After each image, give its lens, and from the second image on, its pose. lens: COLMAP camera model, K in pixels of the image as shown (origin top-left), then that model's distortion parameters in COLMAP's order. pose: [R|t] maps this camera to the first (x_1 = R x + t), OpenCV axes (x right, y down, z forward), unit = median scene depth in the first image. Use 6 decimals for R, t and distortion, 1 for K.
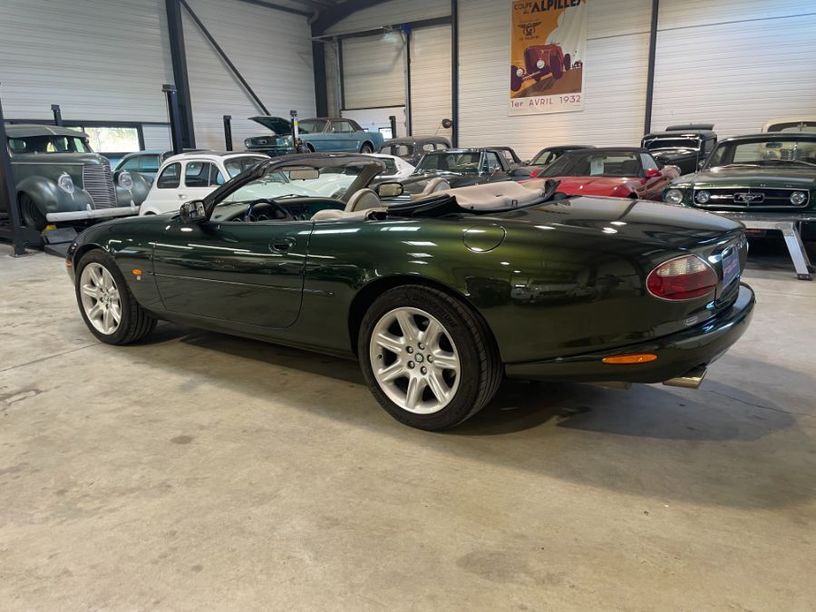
lens RADIAL K [[617.3, 0, 404.8], [0, 617.3, 302.9], [0, 0, 1]] dist [0.100576, -0.134949]
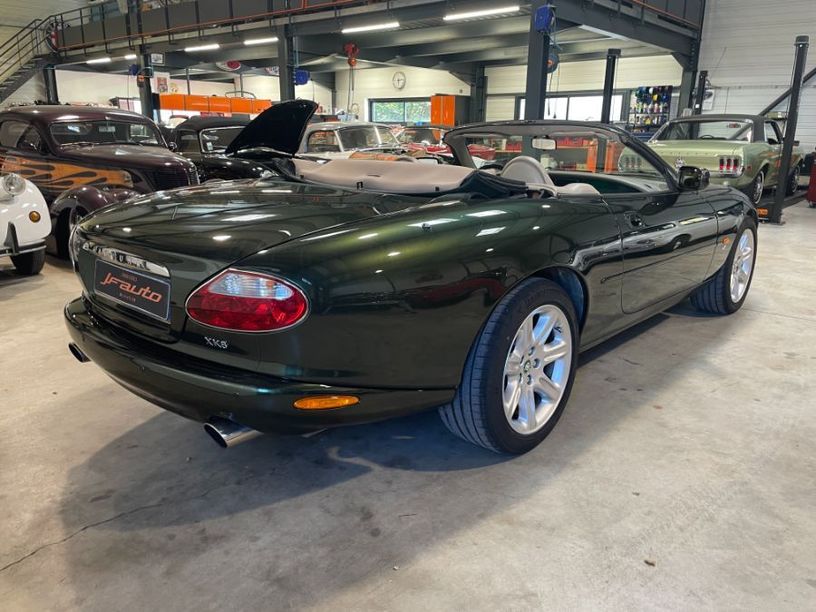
lens RADIAL K [[617.3, 0, 406.6], [0, 617.3, 301.7], [0, 0, 1]] dist [0.100576, -0.134949]
pose [[-0.121844, 0.292874, -0.948356, 0.206901], [-0.239383, 0.918599, 0.314440, -0.061050], [0.963250, 0.265333, -0.041817, 0.237062]]
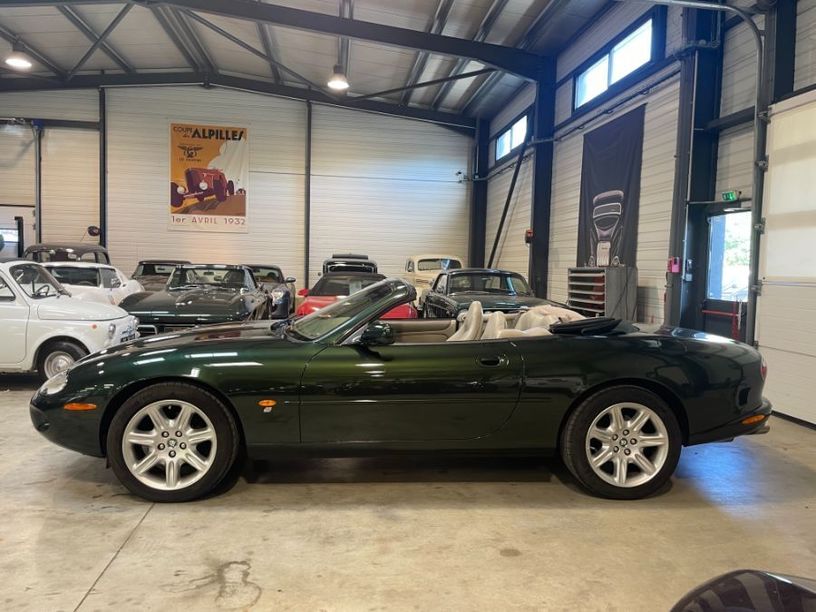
lens RADIAL K [[617.3, 0, 414.4], [0, 617.3, 297.9], [0, 0, 1]] dist [0.100576, -0.134949]
pose [[0.756184, 0.017655, 0.654121, -0.208777], [0.104625, 0.983513, -0.147496, -0.010908], [-0.645941, 0.179972, 0.741870, 0.045561]]
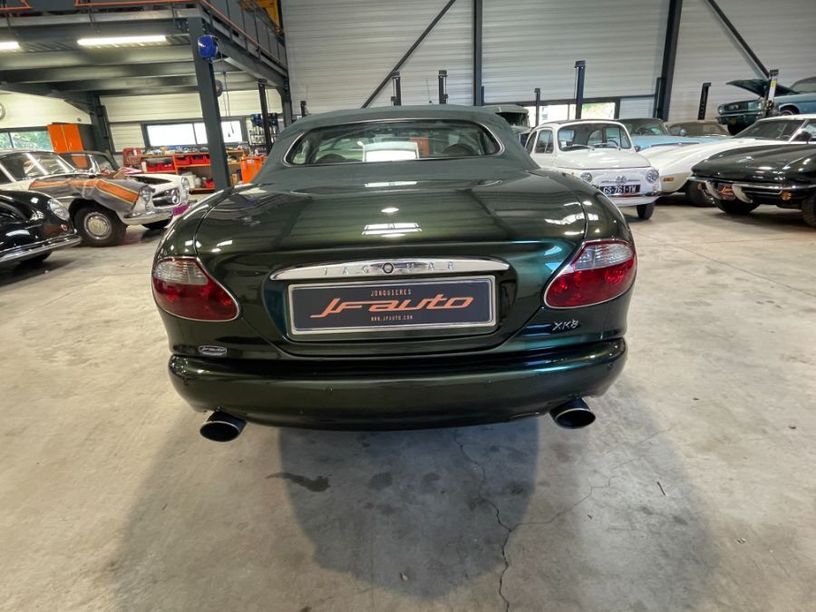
lens RADIAL K [[473.6, 0, 399.7], [0, 473.6, 300.3], [0, 0, 1]] dist [-0.003568, 0.001217]
pose [[0.573165, 0.258326, -0.777657, 0.133959], [-0.163053, 0.965986, 0.200709, -0.029185], [0.803054, 0.011760, 0.595790, 0.143386]]
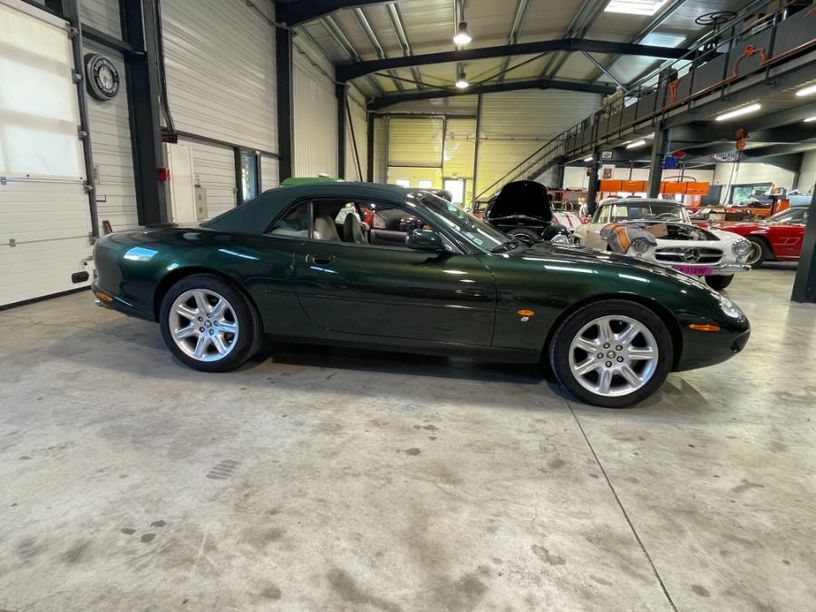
lens RADIAL K [[473.6, 0, 401.5], [0, 473.6, 299.1], [0, 0, 1]] dist [-0.003568, 0.001217]
pose [[-0.897079, 0.098068, -0.430851, 0.059705], [-0.104700, 0.900119, 0.422875, -0.112643], [0.429288, 0.424462, -0.797210, 0.467580]]
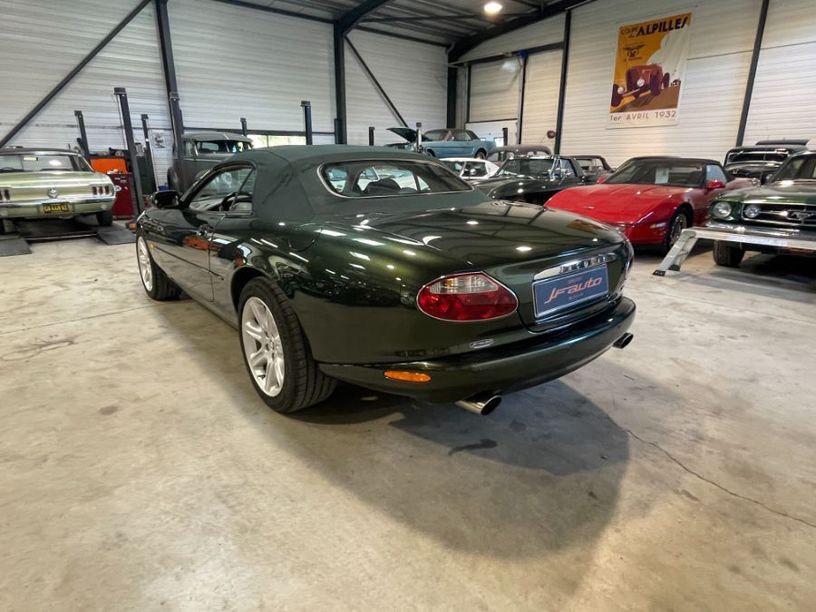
lens RADIAL K [[473.6, 0, 400.3], [0, 473.6, 300.4], [0, 0, 1]] dist [-0.003568, 0.001217]
pose [[0.962350, 0.100001, -0.252748, 0.060594], [-0.085867, 0.994093, 0.066374, -0.013670], [0.257892, -0.042172, 0.965253, 0.058944]]
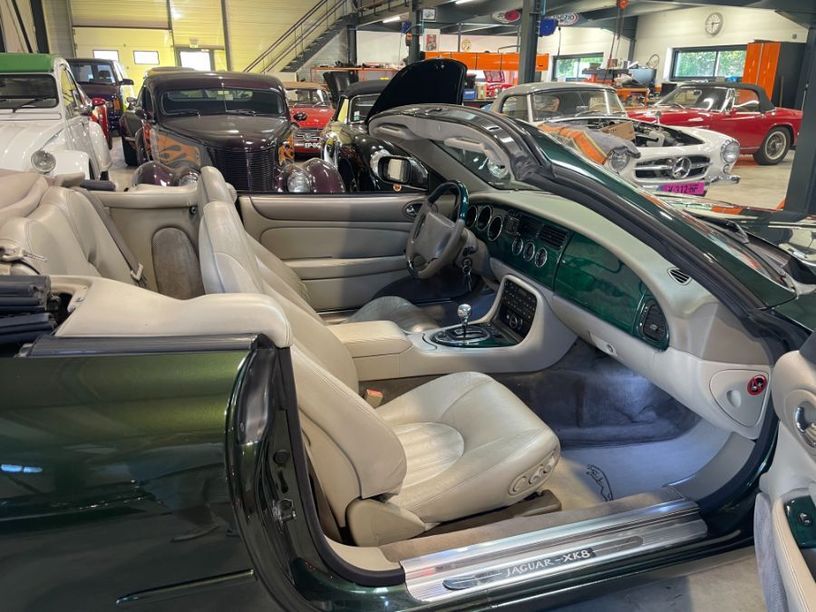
lens RADIAL K [[617.3, 0, 406.9], [0, 617.3, 309.2], [0, 0, 1]] dist [0.100576, -0.134949]
pose [[-0.596156, 0.300357, -0.744570, 0.063488], [-0.178202, 0.854752, 0.487486, -0.083012], [0.782842, 0.423302, -0.456041, 0.313975]]
